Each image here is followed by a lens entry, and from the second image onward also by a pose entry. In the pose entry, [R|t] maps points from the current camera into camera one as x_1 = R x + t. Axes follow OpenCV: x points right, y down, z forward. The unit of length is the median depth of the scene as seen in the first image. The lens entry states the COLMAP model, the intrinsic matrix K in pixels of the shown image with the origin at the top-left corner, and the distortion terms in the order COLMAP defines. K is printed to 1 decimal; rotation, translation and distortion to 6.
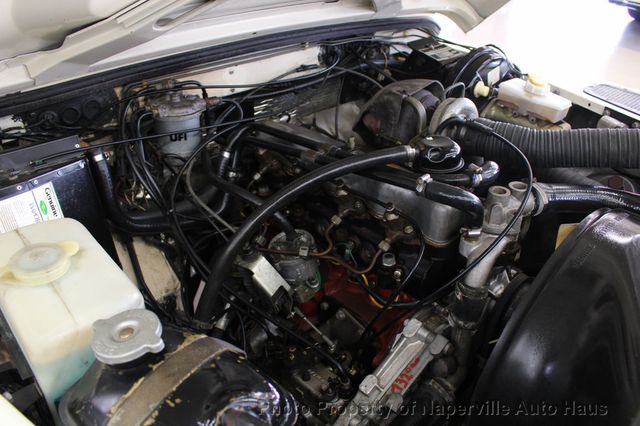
lens RADIAL K [[528.7, 0, 320.0], [0, 528.7, 213.0], [0, 0, 1]] dist [-0.171689, 0.153395]
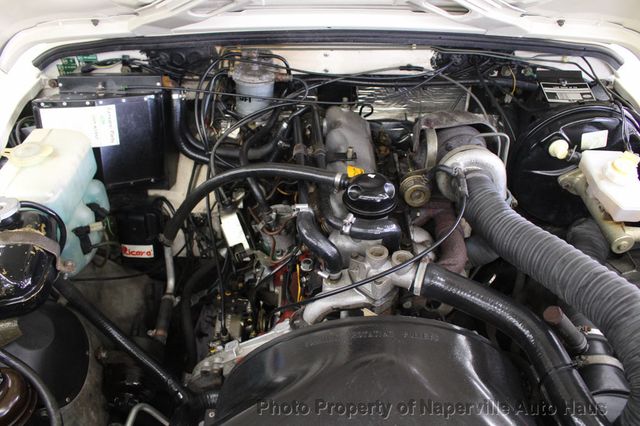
lens RADIAL K [[528.7, 0, 320.0], [0, 528.7, 213.0], [0, 0, 1]] dist [-0.171689, 0.153395]
pose [[0.736274, 0.413902, -0.535338, 0.621537], [-0.346761, 0.910130, 0.226759, -0.239428], [0.581083, 0.018678, 0.813630, 0.113561]]
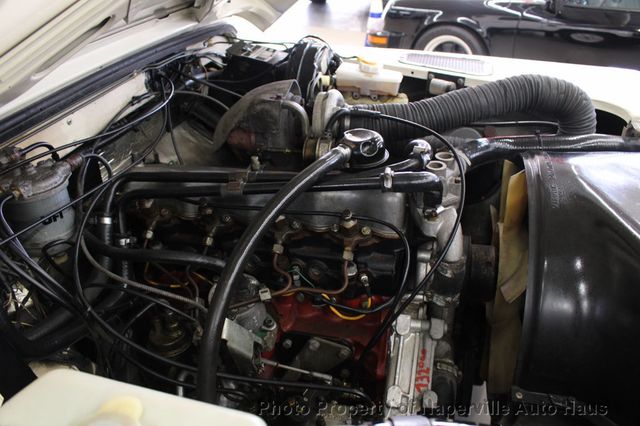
lens RADIAL K [[528.7, 0, 320.0], [0, 528.7, 213.0], [0, 0, 1]] dist [-0.171689, 0.153395]
pose [[0.830128, -0.308893, 0.464191, -0.291493], [0.315783, 0.946590, 0.065178, -0.076316], [-0.459531, 0.092478, 0.883334, 0.160464]]
